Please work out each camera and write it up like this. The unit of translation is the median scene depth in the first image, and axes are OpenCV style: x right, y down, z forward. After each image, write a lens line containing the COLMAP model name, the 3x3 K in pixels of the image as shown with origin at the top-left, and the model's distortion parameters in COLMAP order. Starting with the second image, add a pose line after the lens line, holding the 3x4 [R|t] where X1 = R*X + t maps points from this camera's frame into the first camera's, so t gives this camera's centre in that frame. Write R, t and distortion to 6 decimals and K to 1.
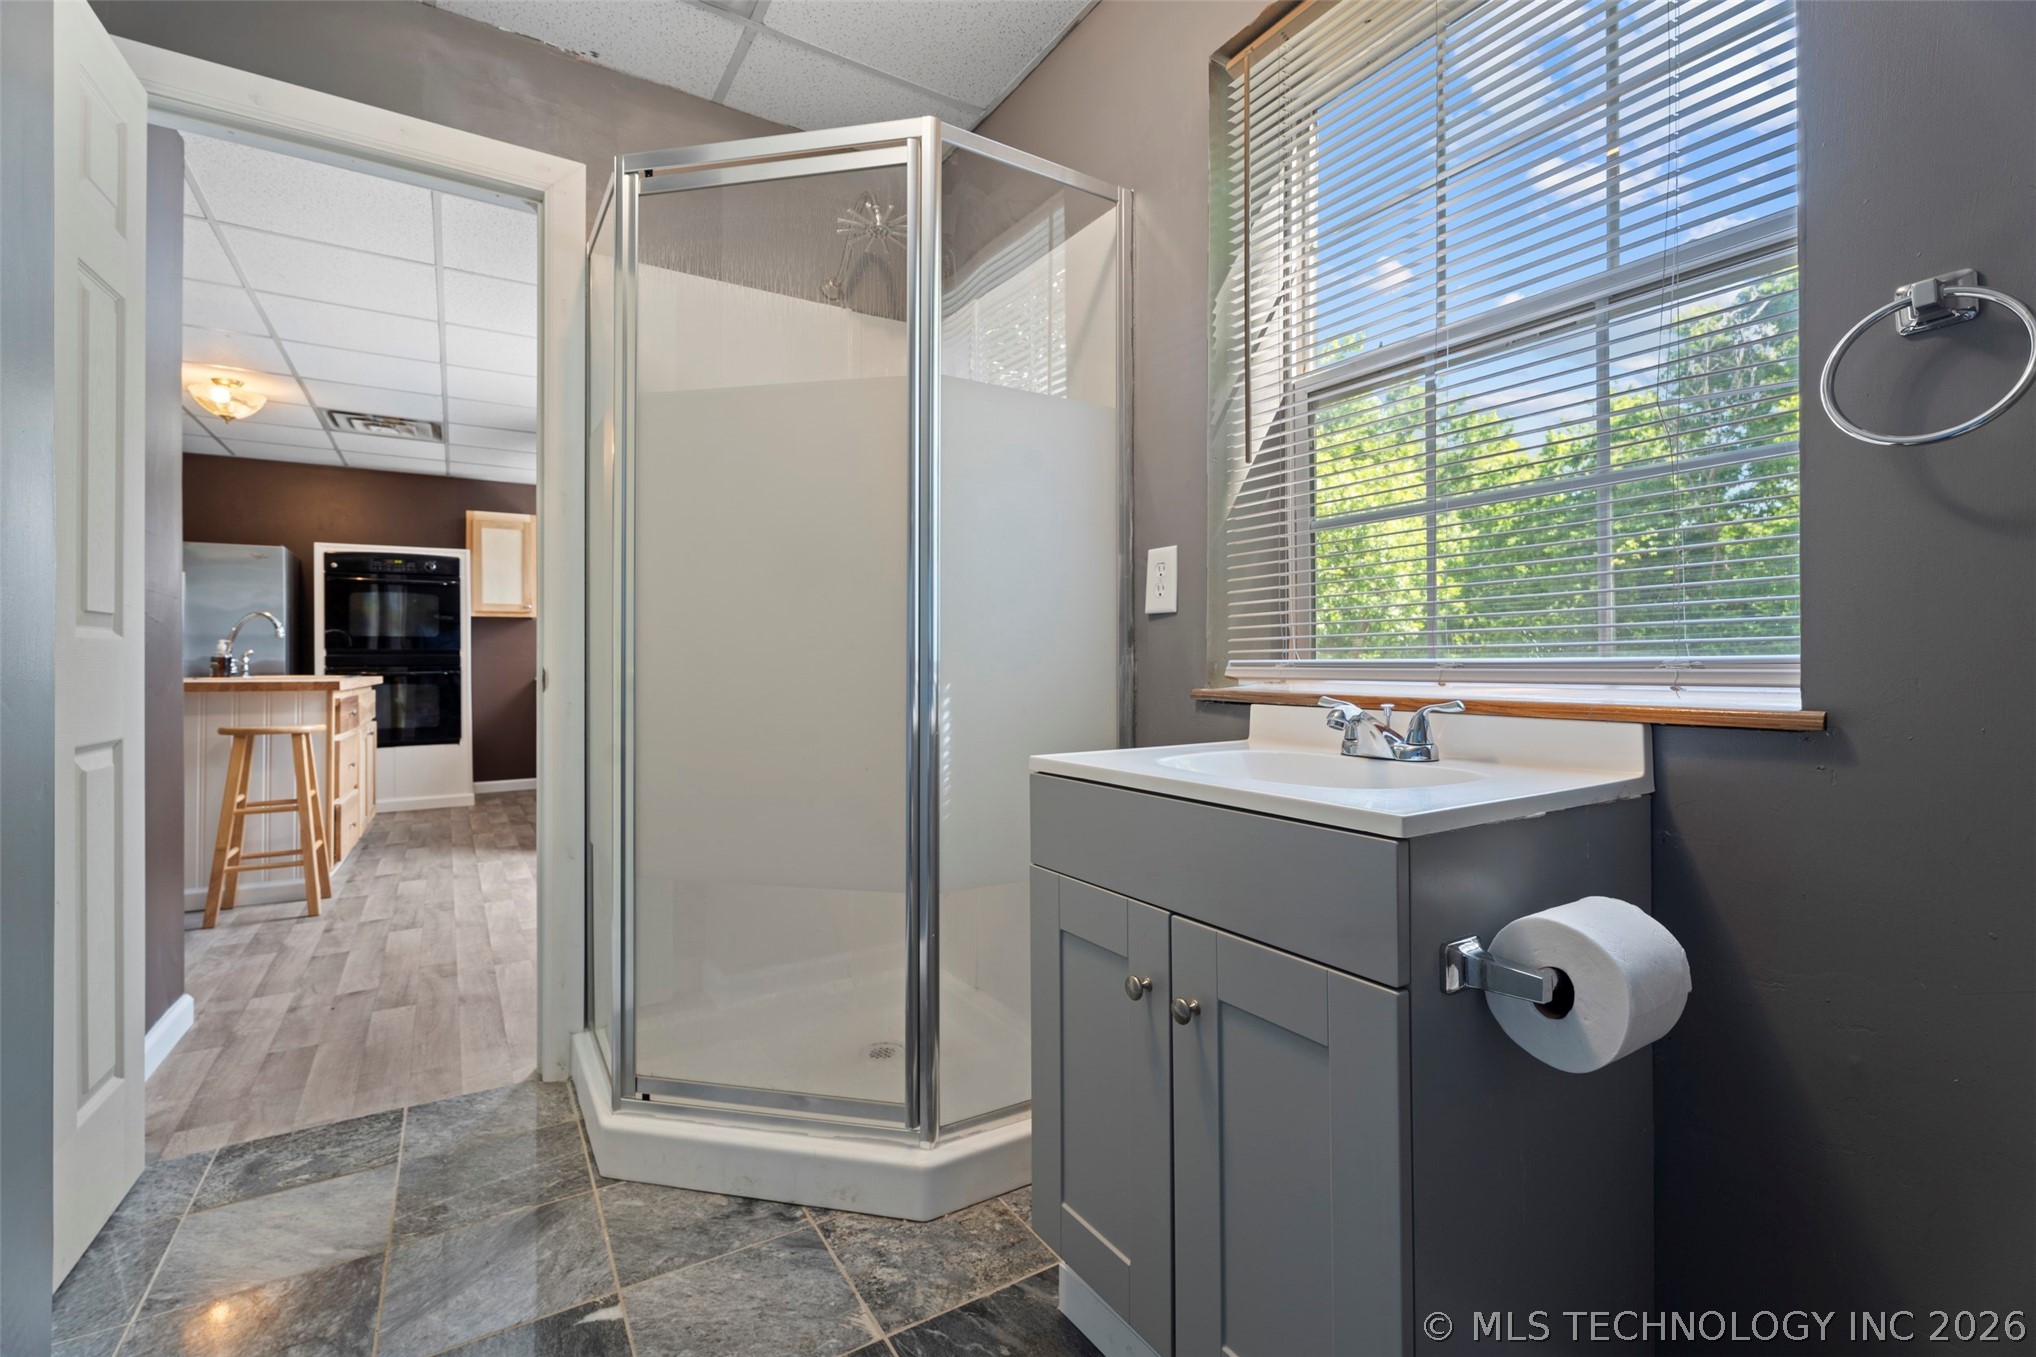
lens RADIAL K [[907.8, 0, 1038.1], [0, 907.8, 674.1], [0, 0, 1]] dist [0.003115, -0.000374]
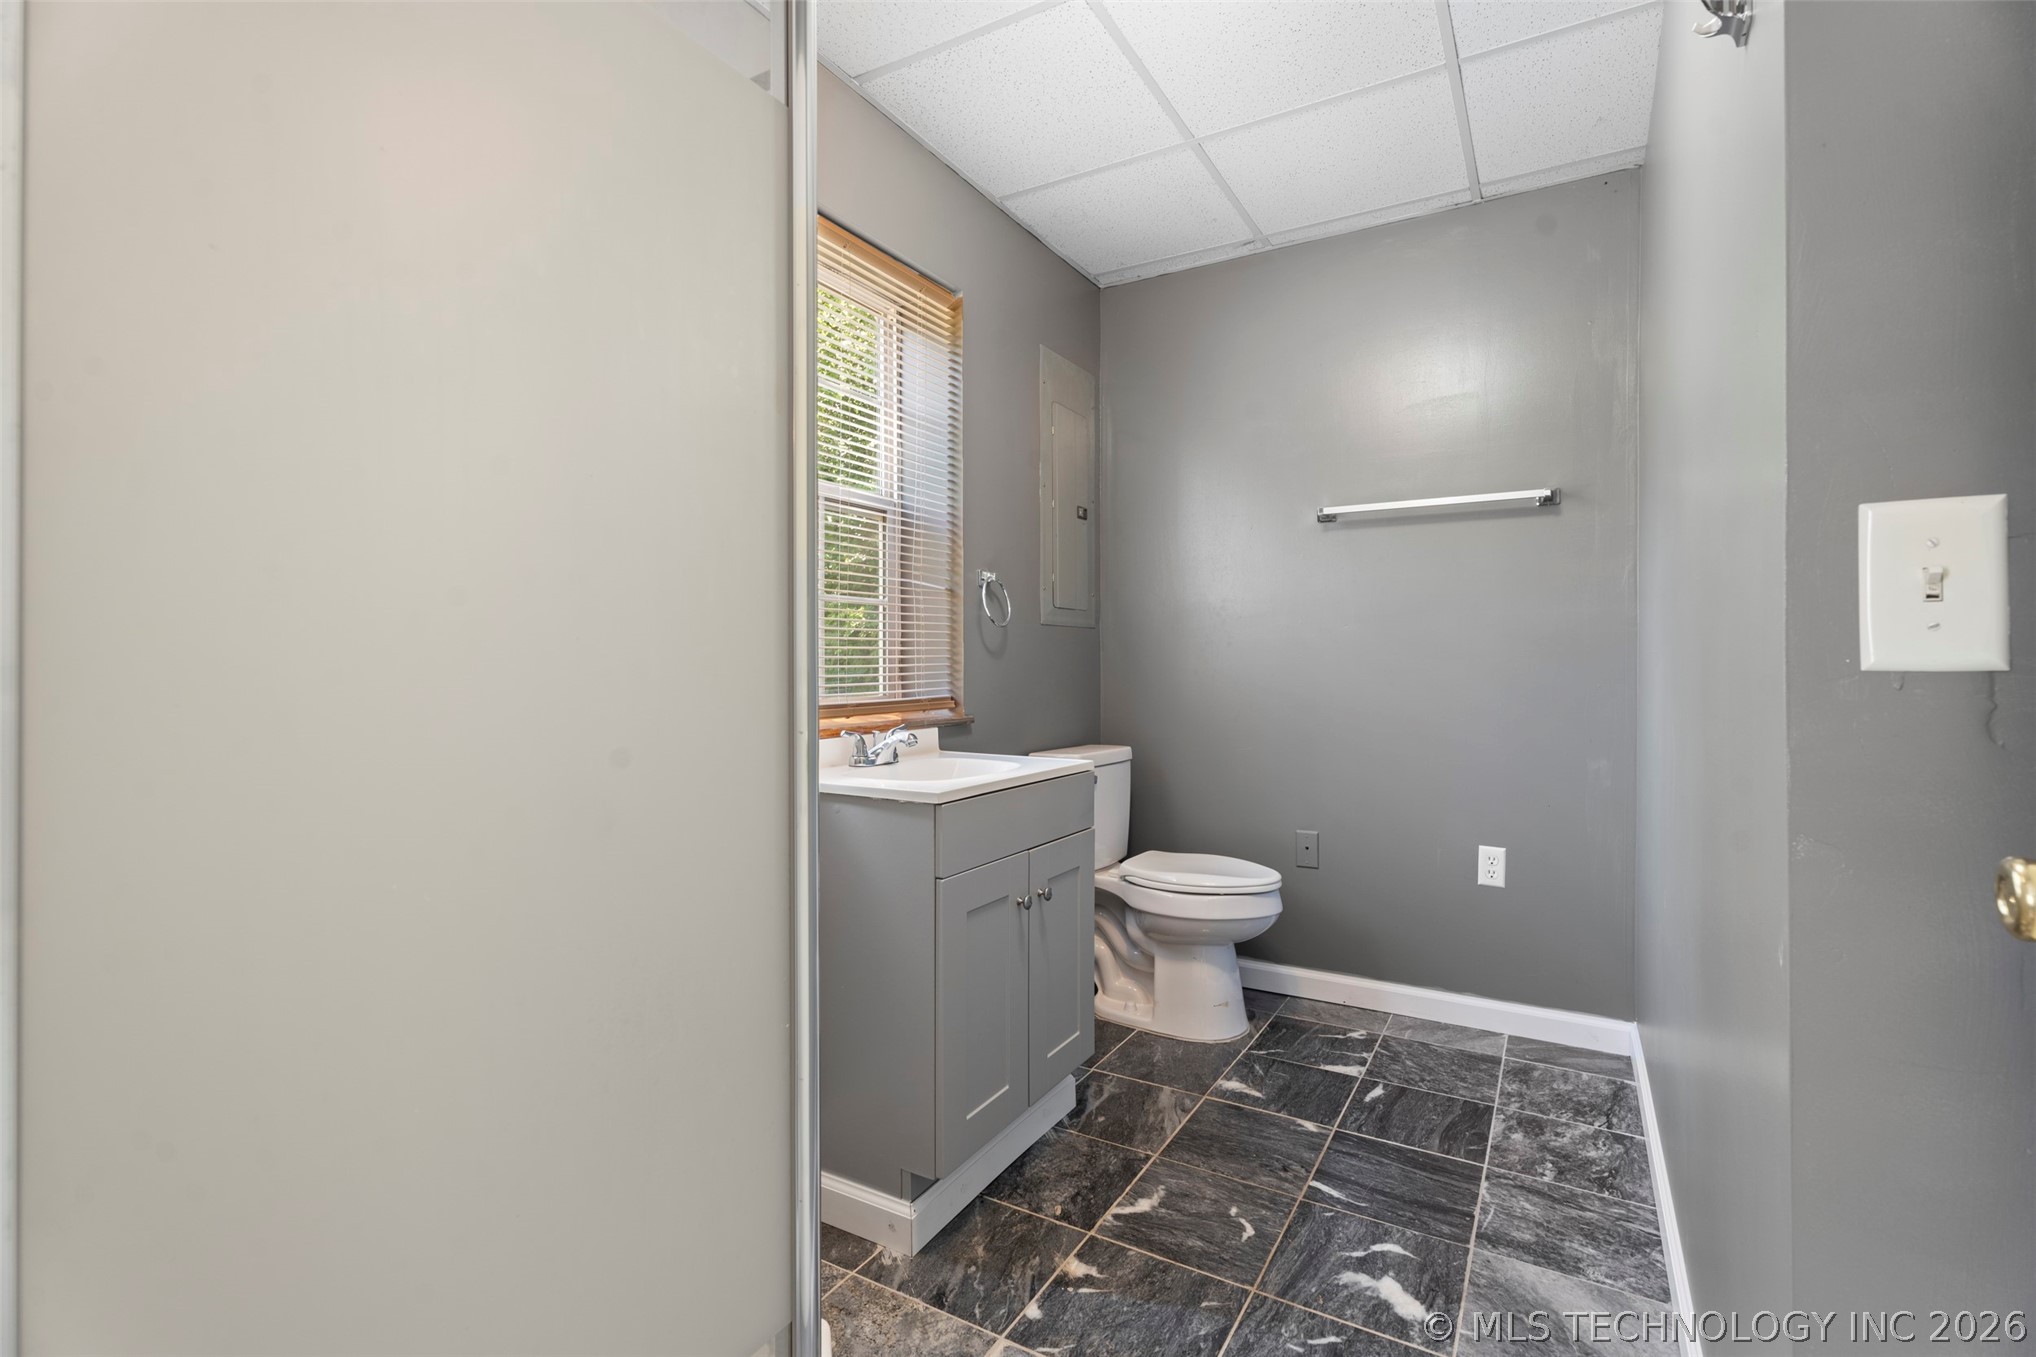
lens RADIAL K [[907.8, 0, 1030.3], [0, 907.8, 667.5], [0, 0, 1]] dist [0.003115, -0.000374]
pose [[-0.461269, -0.004749, 0.887248, -1.134477], [0.006218, 0.999944, 0.008585, -0.090429], [-0.887239, 0.009477, -0.461213, 1.439747]]
